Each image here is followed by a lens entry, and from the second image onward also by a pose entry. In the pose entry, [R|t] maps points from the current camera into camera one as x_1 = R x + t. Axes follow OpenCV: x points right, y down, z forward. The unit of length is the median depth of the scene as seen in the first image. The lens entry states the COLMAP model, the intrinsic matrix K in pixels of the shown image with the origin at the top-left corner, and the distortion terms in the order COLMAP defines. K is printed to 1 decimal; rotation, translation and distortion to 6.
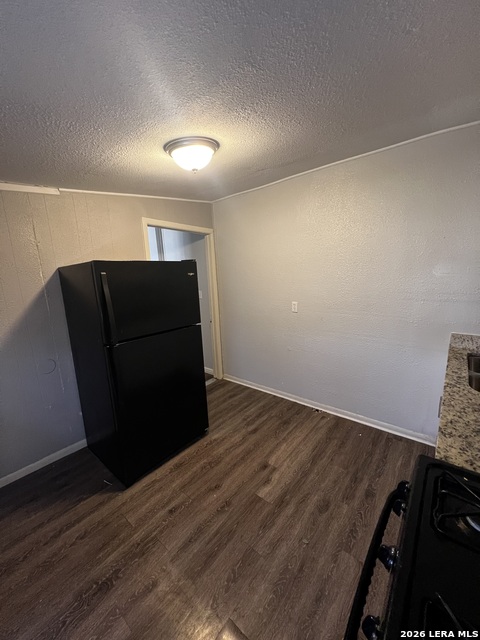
lens RADIAL K [[253.3, 0, 240.0], [0, 253.3, 320.0], [0, 0, 1]] dist [-0.000013, -0.000036]
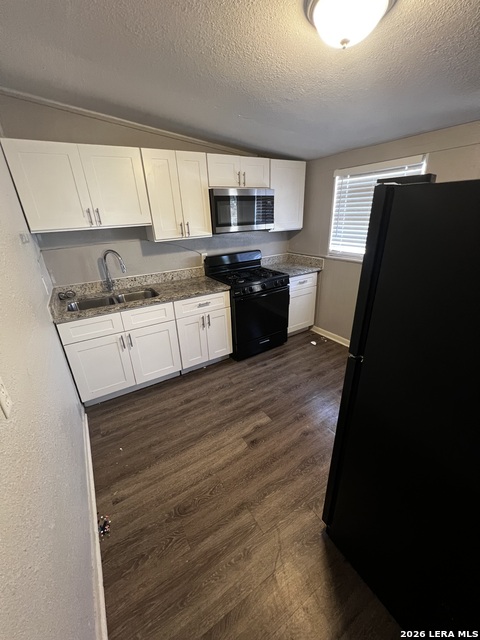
lens RADIAL K [[257.5, 0, 240.7], [0, 257.5, 318.8], [0, 0, 1]] dist [0.000802, 0.000079]
pose [[-0.948095, -0.050877, 0.313891, -0.117192], [0.132353, 0.834412, 0.535014, -0.277050], [-0.289134, 0.548789, -0.784368, 1.334926]]
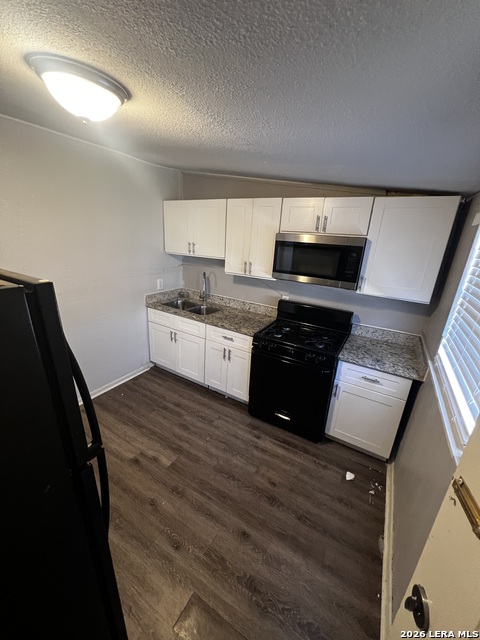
lens RADIAL K [[257.5, 0, 240.7], [0, 257.5, 318.8], [0, 0, 1]] dist [0.000802, 0.000079]
pose [[-0.160213, -0.279911, 0.946563, -0.685324], [0.140111, 0.942792, 0.302510, -0.178936], [-0.977088, 0.181090, -0.111829, 0.538544]]
